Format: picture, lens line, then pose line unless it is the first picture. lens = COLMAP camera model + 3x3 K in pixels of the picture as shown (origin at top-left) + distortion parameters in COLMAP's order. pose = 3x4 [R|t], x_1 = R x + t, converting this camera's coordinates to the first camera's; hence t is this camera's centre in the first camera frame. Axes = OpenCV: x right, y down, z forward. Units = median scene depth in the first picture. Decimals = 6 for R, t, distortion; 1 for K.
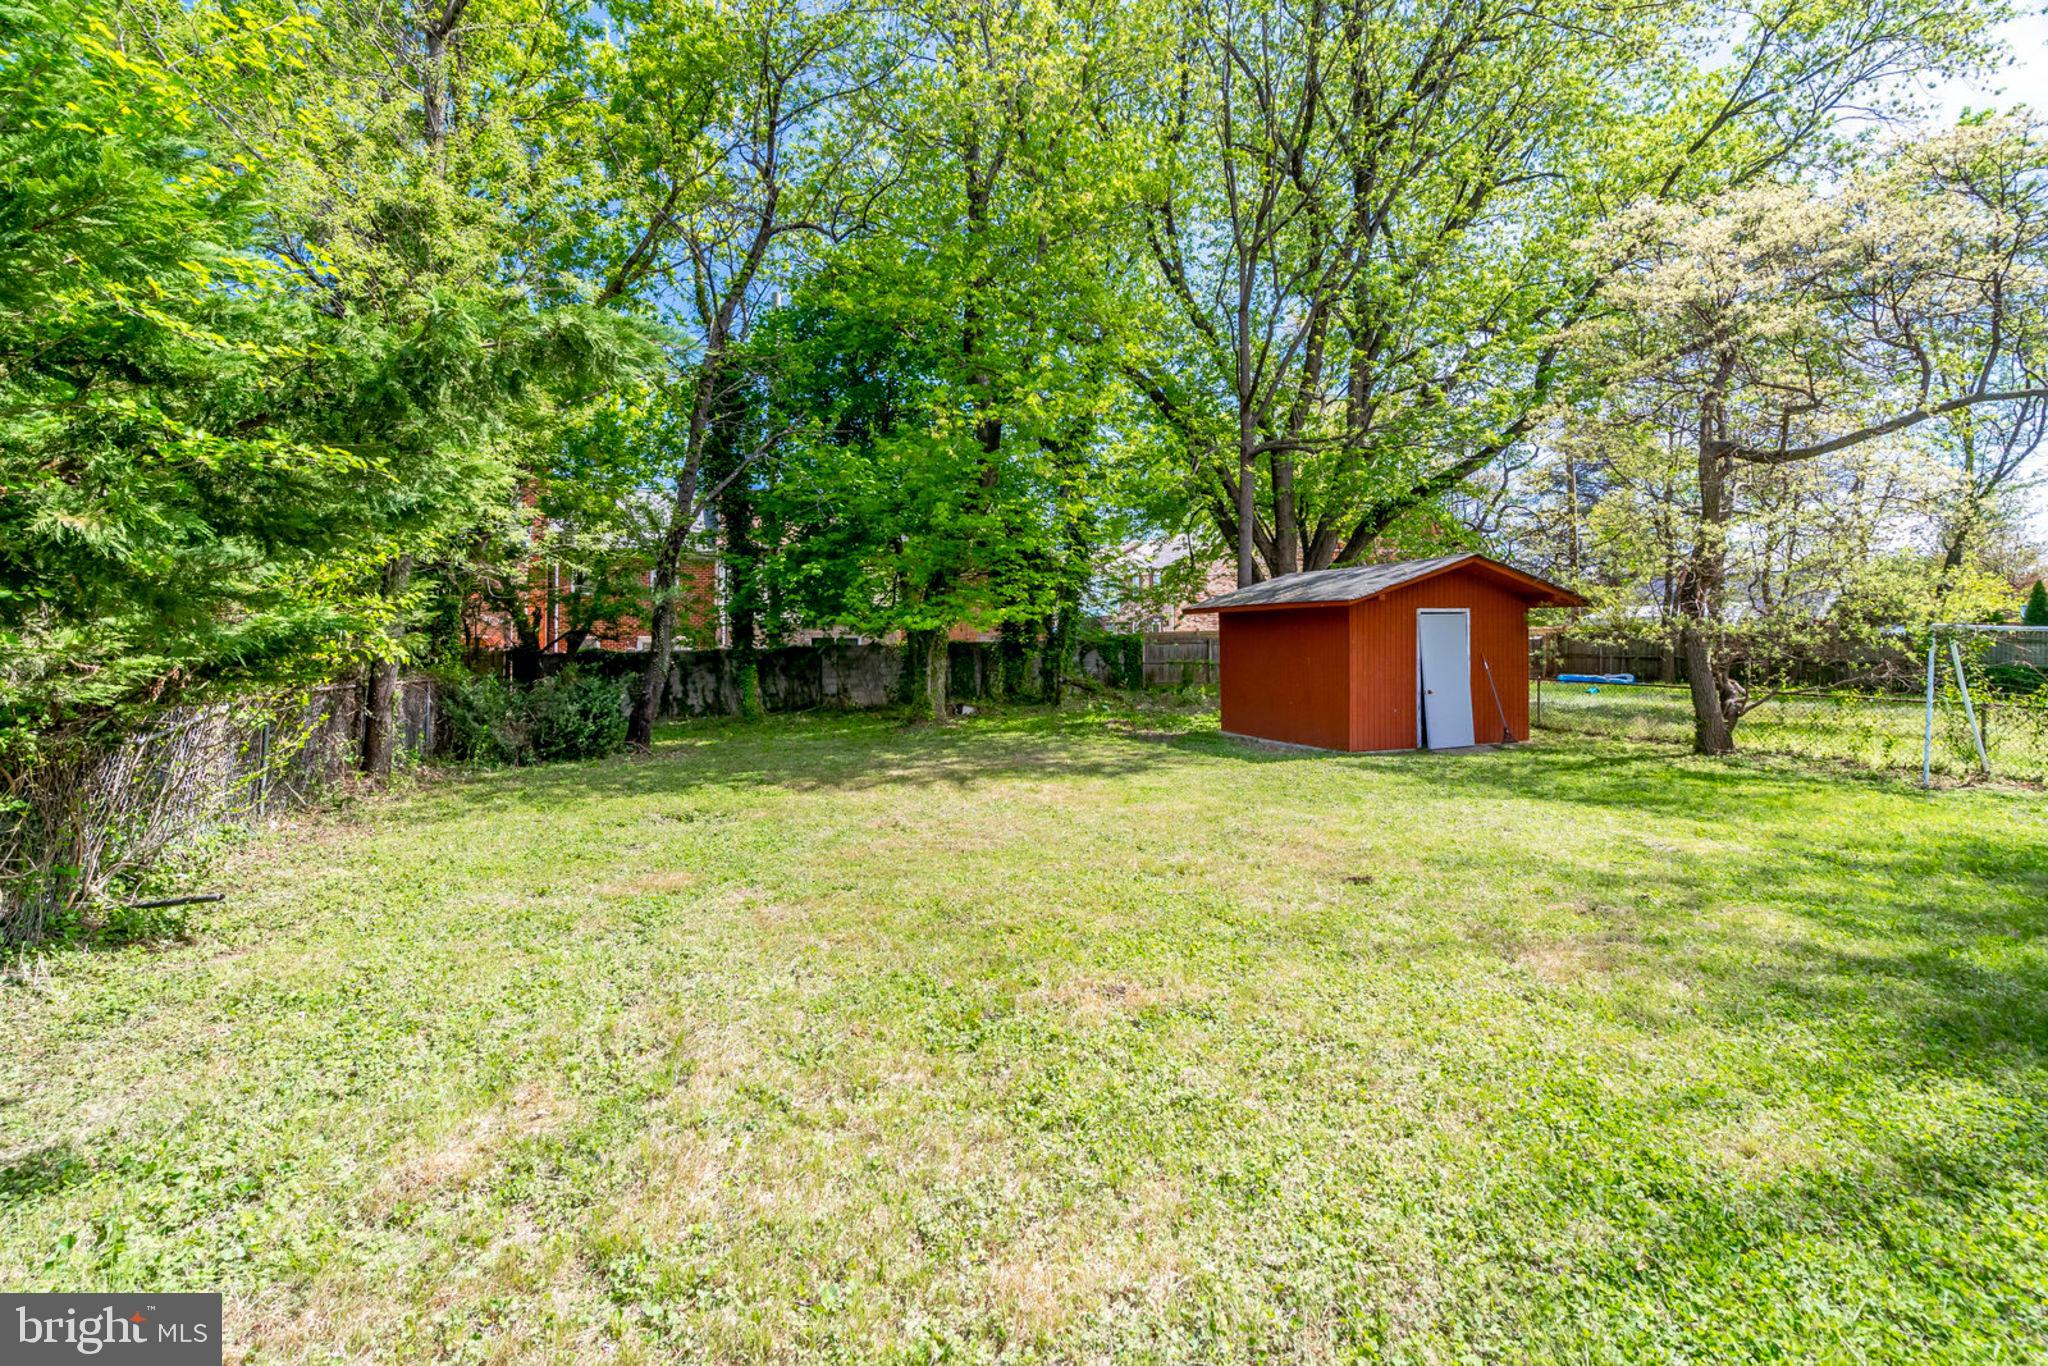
lens RADIAL K [[935.8, 0, 1022.6], [0, 935.8, 675.2], [0, 0, 1]] dist [-0.000641, 0.000418]
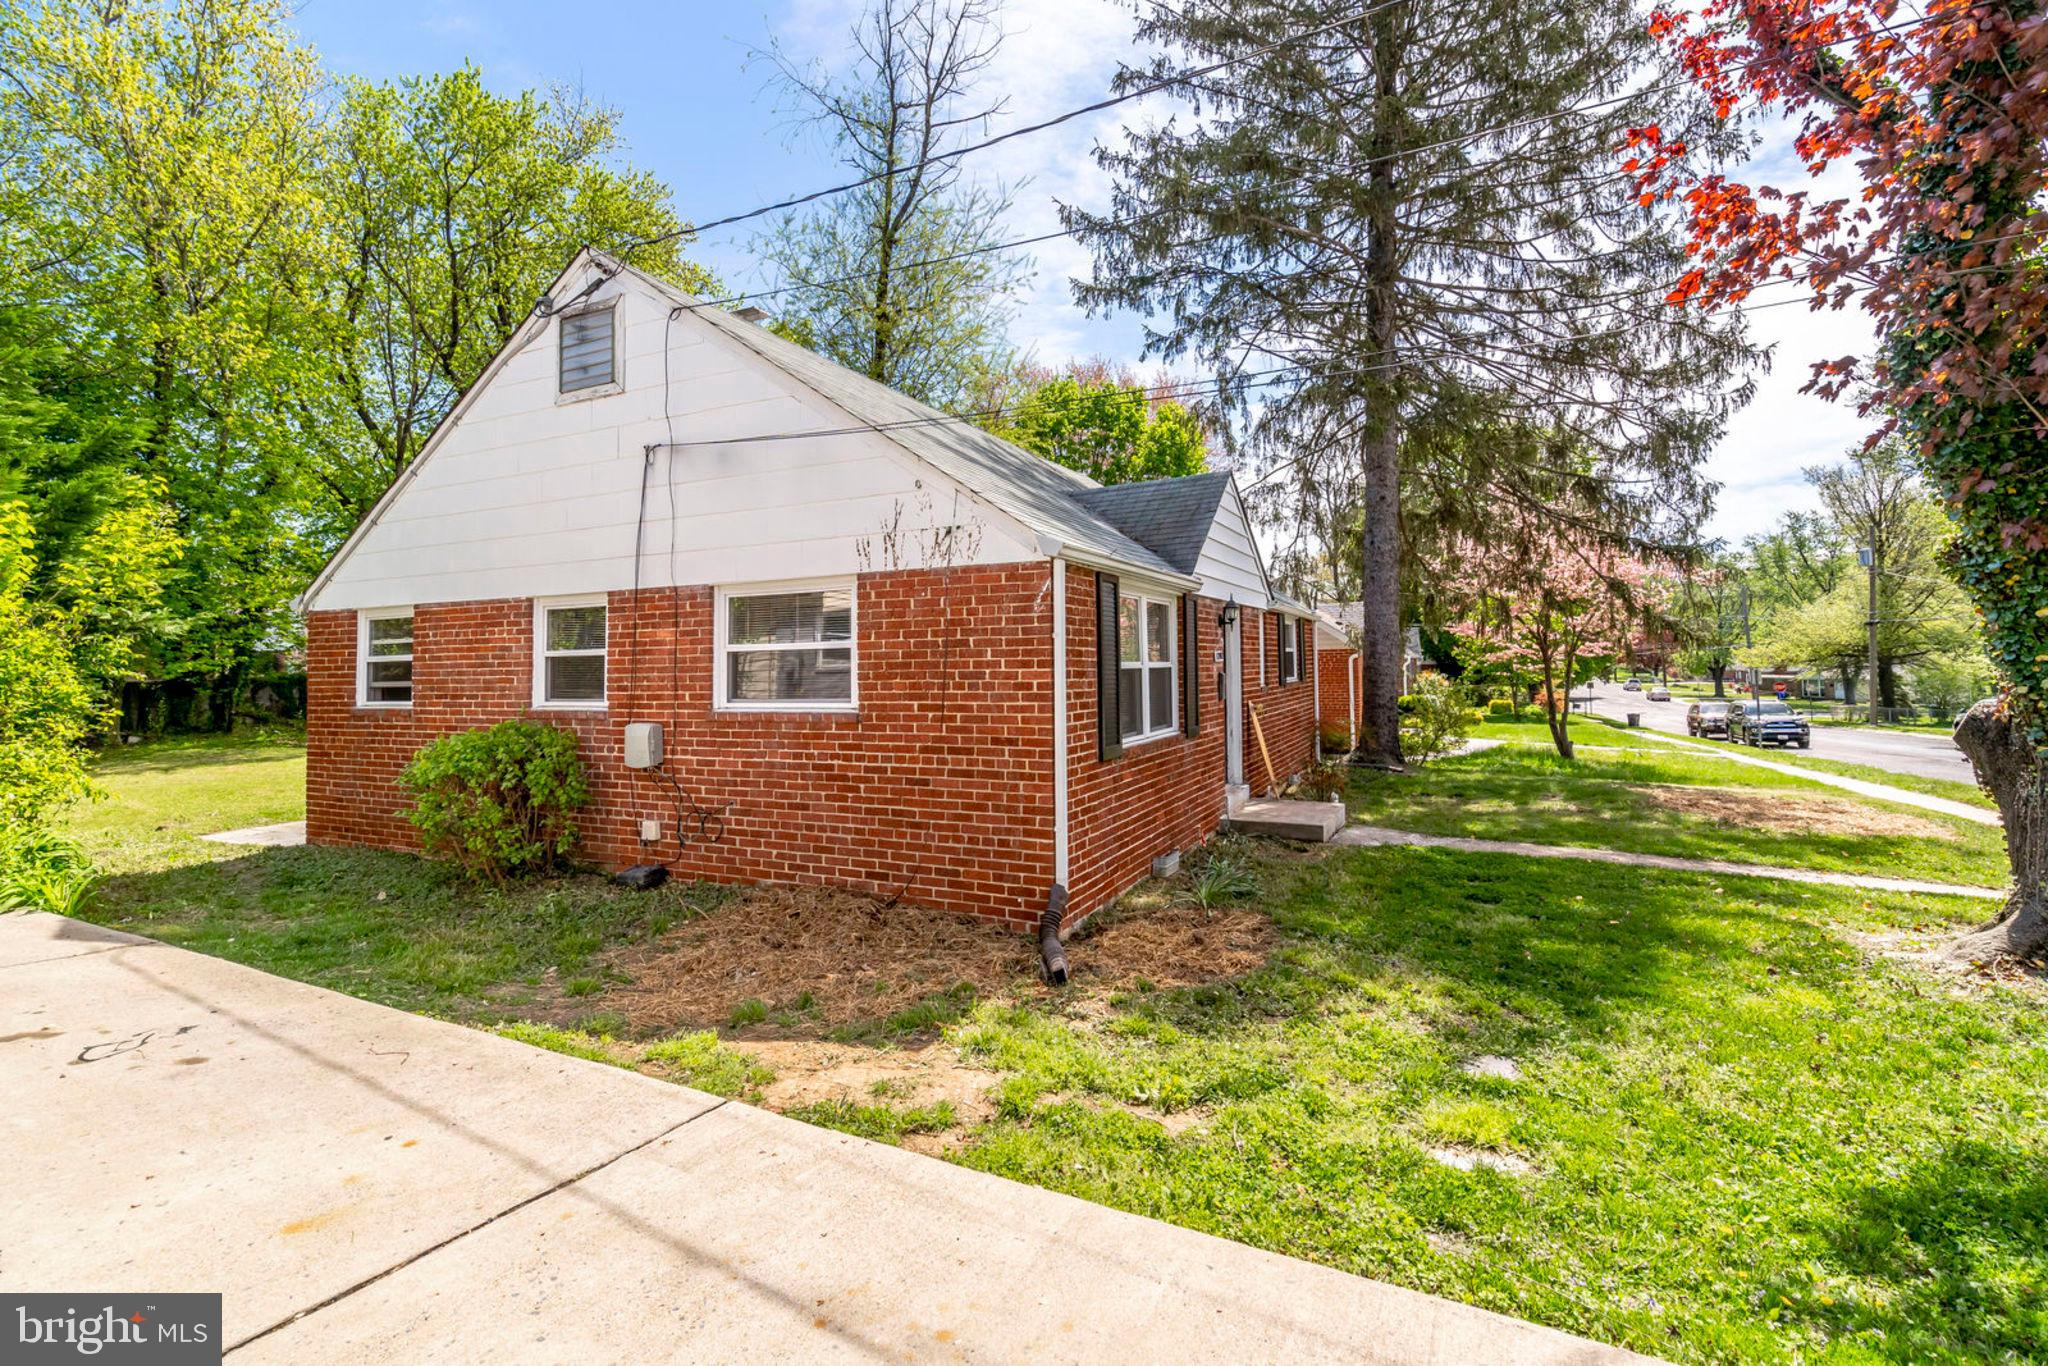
lens RADIAL K [[935.8, 0, 1033.2], [0, 935.8, 661.4], [0, 0, 1]] dist [-0.000641, 0.000418]
pose [[0.730499, 0.016804, 0.682707, -0.029268], [0.007664, 0.999433, -0.032801, -0.013358], [-0.682871, 0.029193, 0.729955, -0.611216]]
